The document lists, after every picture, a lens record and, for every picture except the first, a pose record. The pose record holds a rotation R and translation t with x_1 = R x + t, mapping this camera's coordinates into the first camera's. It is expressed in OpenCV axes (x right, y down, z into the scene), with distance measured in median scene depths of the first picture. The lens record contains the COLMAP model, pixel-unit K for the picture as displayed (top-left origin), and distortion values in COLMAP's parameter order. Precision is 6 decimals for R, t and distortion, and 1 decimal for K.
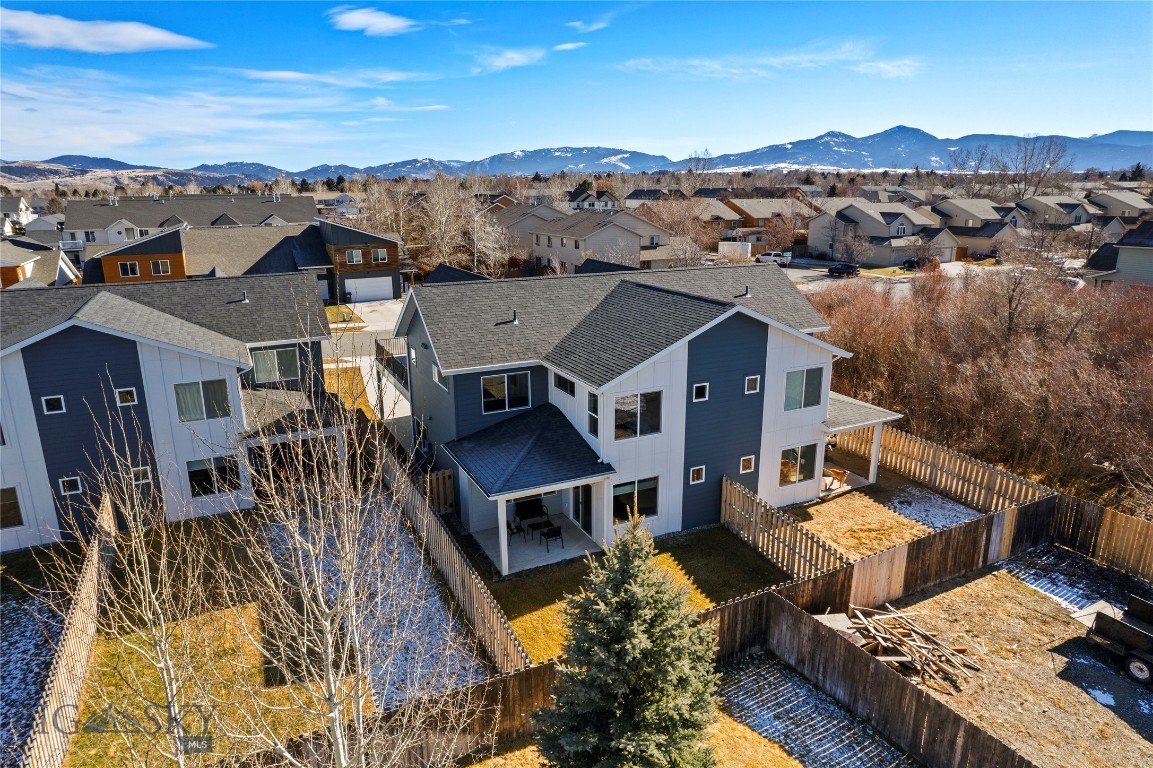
lens RADIAL K [[740.3, 0, 578.7], [0, 740.3, 384.3], [0, 0, 1]] dist [-0.087443, 0.079397]
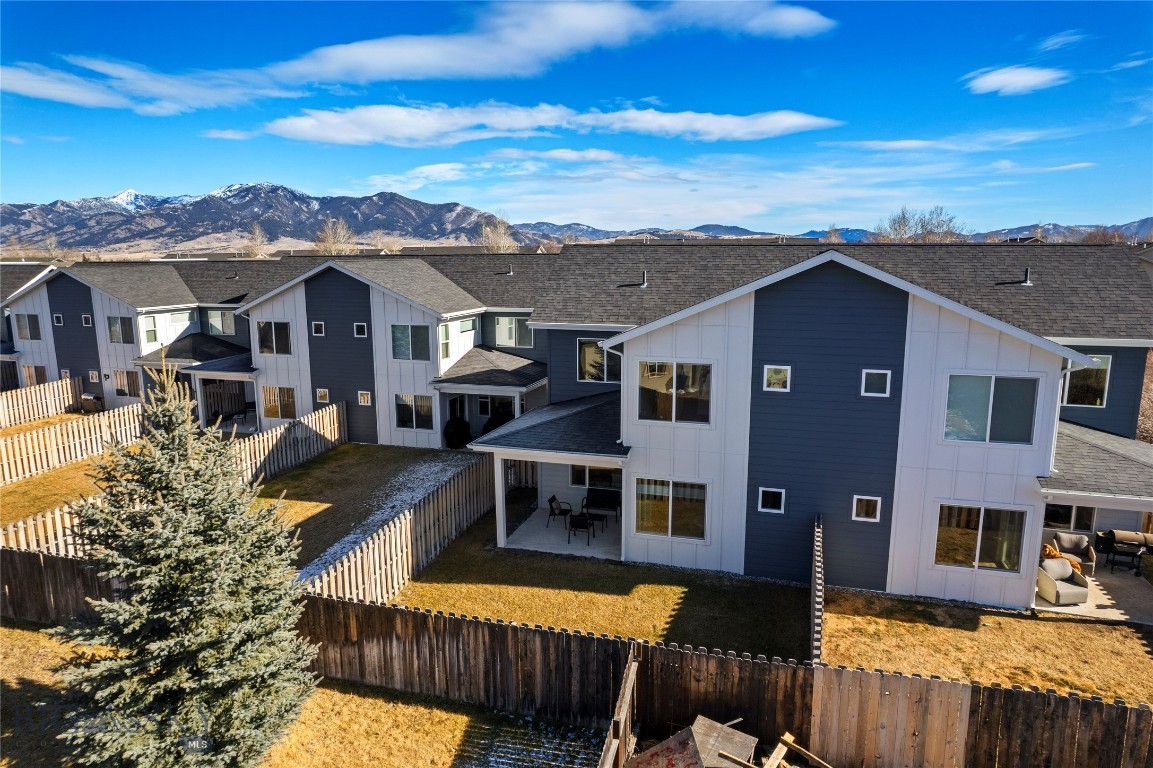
lens RADIAL K [[740.3, 0, 578.7], [0, 740.3, 384.3], [0, 0, 1]] dist [-0.087443, 0.079397]
pose [[0.721737, 0.121977, -0.681335, 0.448102], [-0.180662, 0.983426, -0.015315, 0.054023], [0.668174, 0.134145, 0.731812, 0.327099]]
